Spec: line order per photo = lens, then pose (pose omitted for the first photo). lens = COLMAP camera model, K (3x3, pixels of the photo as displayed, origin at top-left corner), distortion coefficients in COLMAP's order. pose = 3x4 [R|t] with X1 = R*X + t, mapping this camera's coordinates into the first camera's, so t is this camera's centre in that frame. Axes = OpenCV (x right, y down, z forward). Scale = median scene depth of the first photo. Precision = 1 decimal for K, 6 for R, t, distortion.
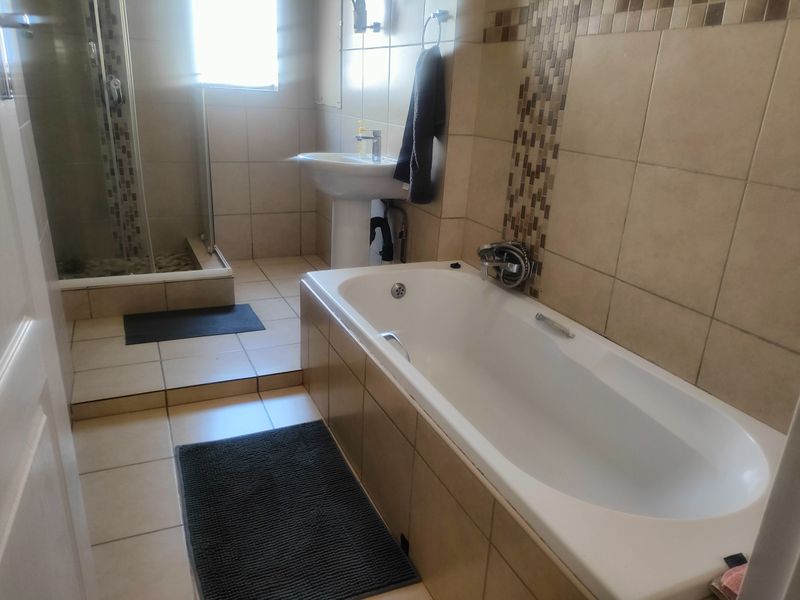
lens RADIAL K [[581.6, 0, 400.0], [0, 581.6, 300.0], [0, 0, 1]] dist [0.068180, -0.078304]
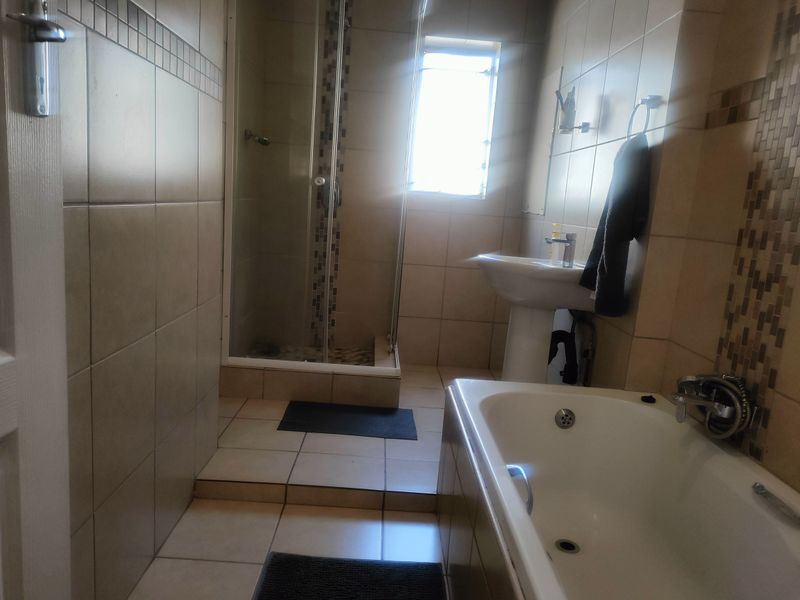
lens RADIAL K [[583.0, 0, 400.0], [0, 583.0, 300.0], [0, 0, 1]] dist [0.054842, -0.052405]
pose [[0.914479, 0.083957, -0.395827, 0.096537], [-0.165231, 0.970443, -0.175898, 0.004737], [0.369360, 0.226258, 0.901322, 0.158495]]
